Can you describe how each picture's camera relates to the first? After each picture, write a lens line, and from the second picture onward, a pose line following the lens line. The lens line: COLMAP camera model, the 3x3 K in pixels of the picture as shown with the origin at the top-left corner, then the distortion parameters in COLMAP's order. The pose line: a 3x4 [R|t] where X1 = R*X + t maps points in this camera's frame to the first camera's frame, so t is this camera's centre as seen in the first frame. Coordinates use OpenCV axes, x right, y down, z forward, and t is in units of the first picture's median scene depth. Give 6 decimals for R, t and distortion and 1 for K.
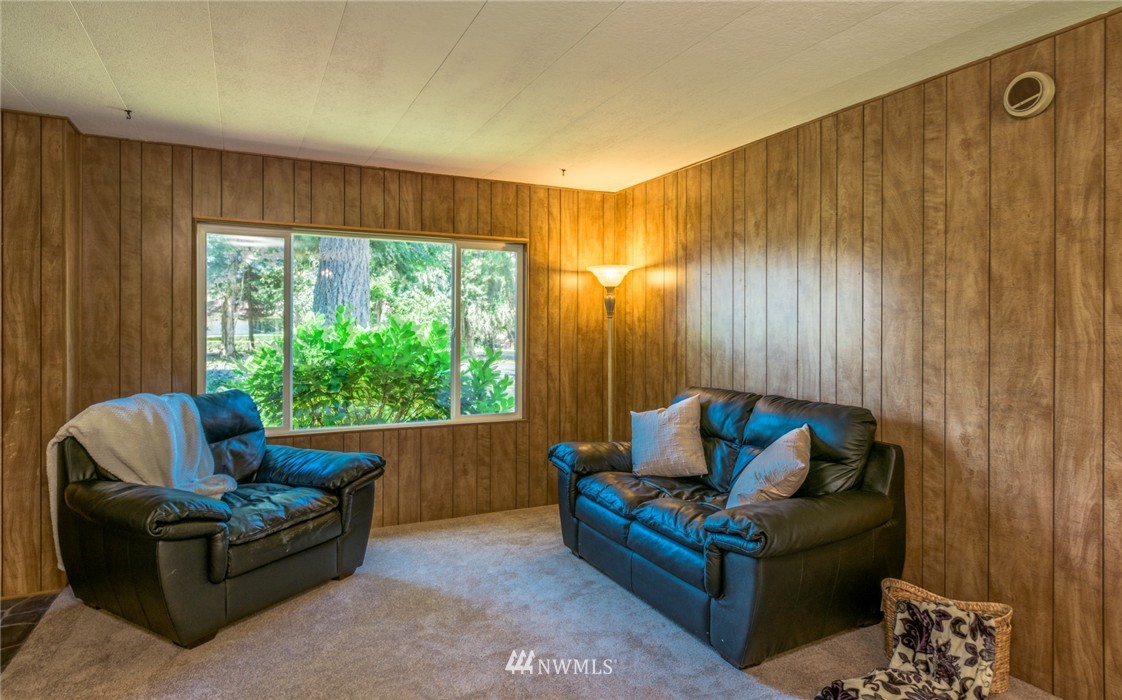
lens RADIAL K [[637.0, 0, 568.7], [0, 637.0, 331.8], [0, 0, 1]] dist [-0.005300, -0.003160]
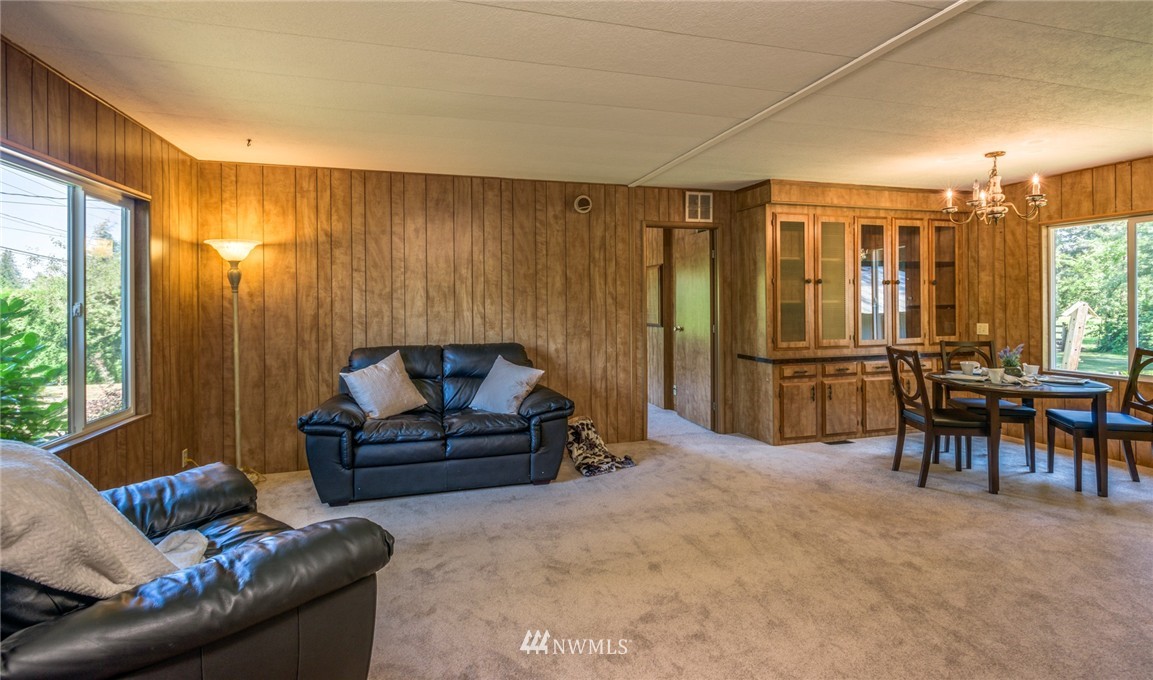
lens RADIAL K [[525.2, 0, 576.1], [0, 525.2, 300.1], [0, 0, 1]] dist [0.002257, -0.001897]
pose [[0.188834, -0.002036, 0.982007, -0.835131], [0.012839, 0.999917, -0.000396, -0.003249], [-0.981925, 0.012683, 0.188845, 0.425770]]
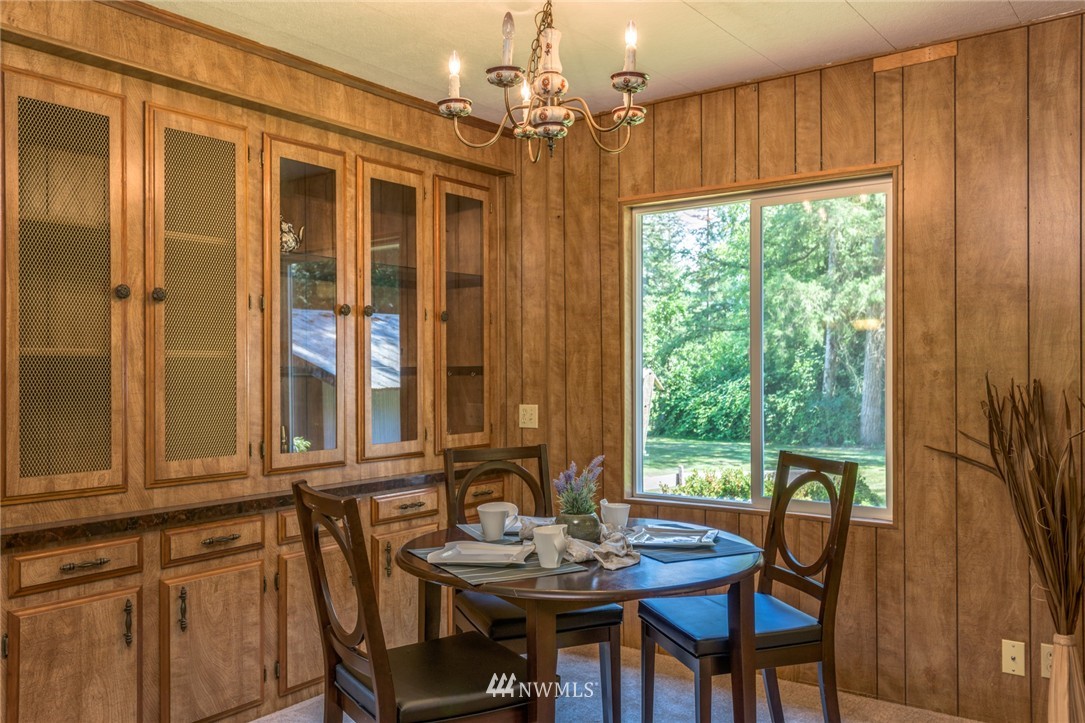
lens RADIAL K [[858.3, 0, 538.8], [0, 858.3, 370.4], [0, 0, 1]] dist [0.009232, 0.000158]
pose [[-0.452840, -0.002600, 0.891588, -0.228583], [0.006977, 0.999955, 0.006460, 0.021592], [-0.891565, 0.009146, -0.452801, 0.106392]]
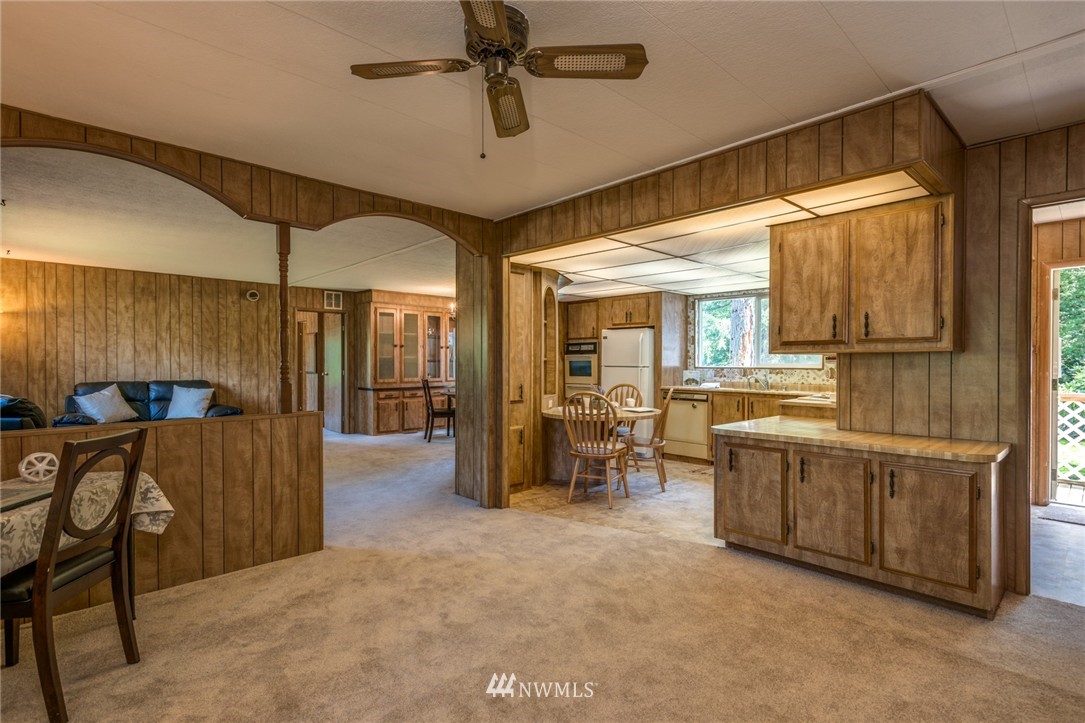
lens RADIAL K [[513.3, 0, 544.3], [0, 513.3, 366.6], [0, 0, 1]] dist [0.004878, -0.002569]
pose [[-0.282501, -0.012042, 0.959191, -1.904802], [0.003090, 0.999905, 0.013463, 0.022379], [-0.959262, 0.006767, -0.282437, 0.103510]]
